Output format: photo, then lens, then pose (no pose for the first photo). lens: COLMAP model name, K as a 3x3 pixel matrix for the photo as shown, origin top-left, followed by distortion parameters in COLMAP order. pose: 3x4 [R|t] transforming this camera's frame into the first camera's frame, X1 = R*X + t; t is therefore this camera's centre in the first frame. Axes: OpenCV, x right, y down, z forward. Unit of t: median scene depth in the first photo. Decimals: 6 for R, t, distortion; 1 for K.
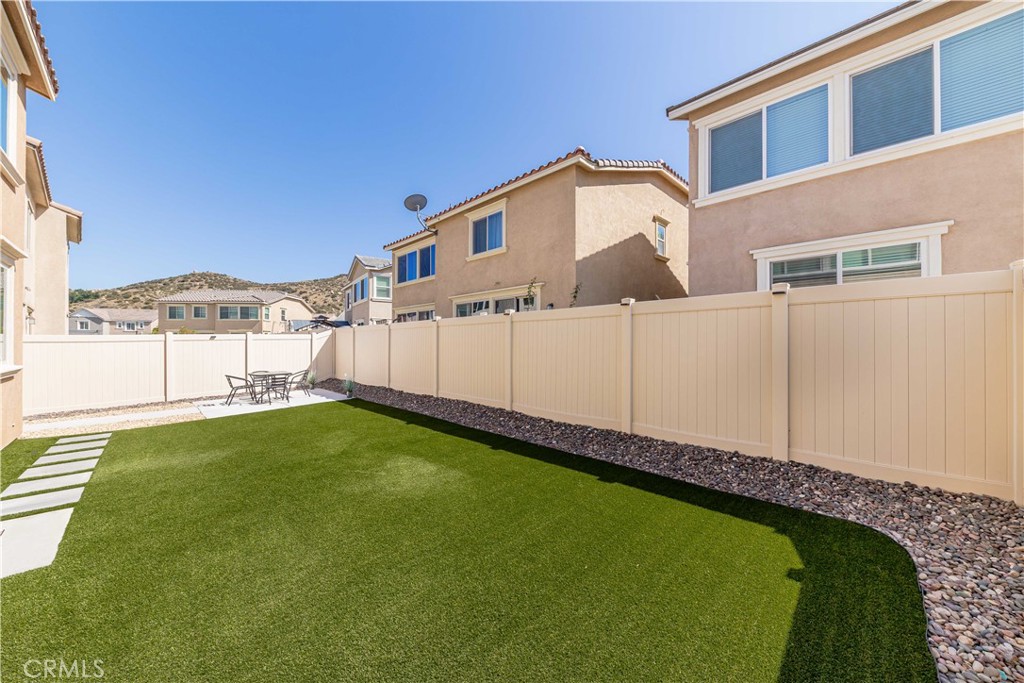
lens RADIAL K [[372.6, 0, 478.1], [0, 372.6, 337.2], [0, 0, 1]] dist [-0.002050, -0.000232]
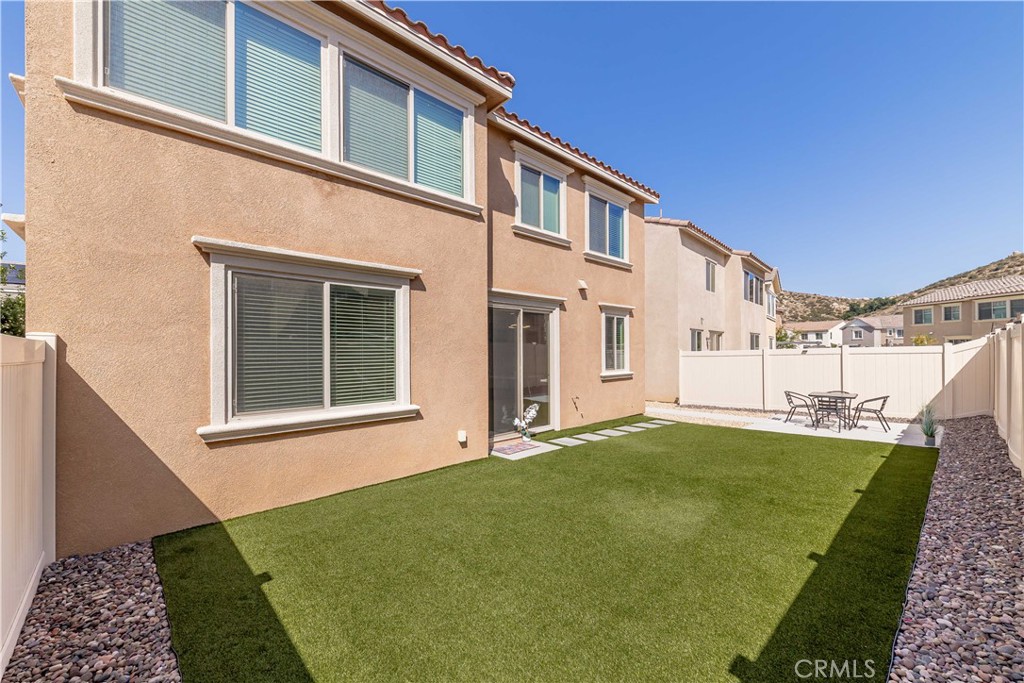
lens RADIAL K [[401.4, 0, 521.3], [0, 401.4, 347.0], [0, 0, 1]] dist [0.010055, -0.000607]
pose [[-0.000904, -0.007680, -0.999970, 0.114262], [0.016453, 0.999835, -0.007694, -0.005123], [0.999864, -0.016459, -0.000778, 0.093111]]
